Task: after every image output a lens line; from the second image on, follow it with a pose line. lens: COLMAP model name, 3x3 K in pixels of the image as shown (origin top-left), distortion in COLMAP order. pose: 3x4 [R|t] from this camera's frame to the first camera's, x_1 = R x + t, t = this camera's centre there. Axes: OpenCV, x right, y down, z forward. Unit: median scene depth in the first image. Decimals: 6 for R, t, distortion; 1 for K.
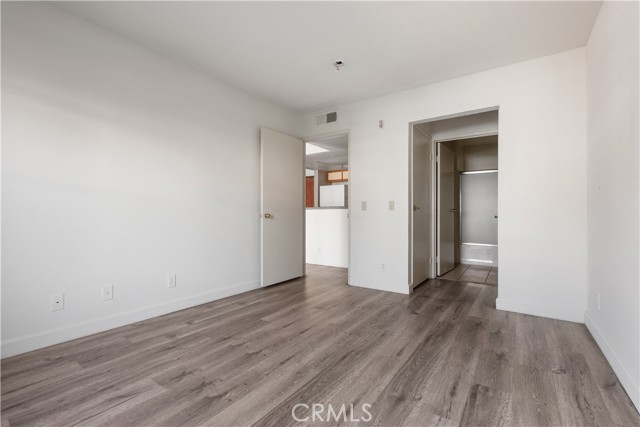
lens RADIAL K [[281.9, 0, 317.9], [0, 281.9, 214.1], [0, 0, 1]] dist [0.008586, -0.000534]
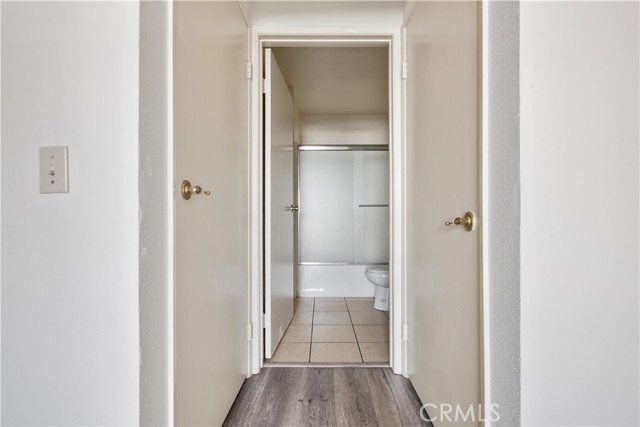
lens RADIAL K [[281.9, 0, 319.7], [0, 281.9, 212.9], [0, 0, 1]] dist [0.008586, -0.000534]
pose [[0.829214, -0.007149, 0.558885, 0.058975], [0.005150, 0.999973, 0.005149, -0.000310], [-0.558907, -0.001391, 0.829229, 0.140360]]
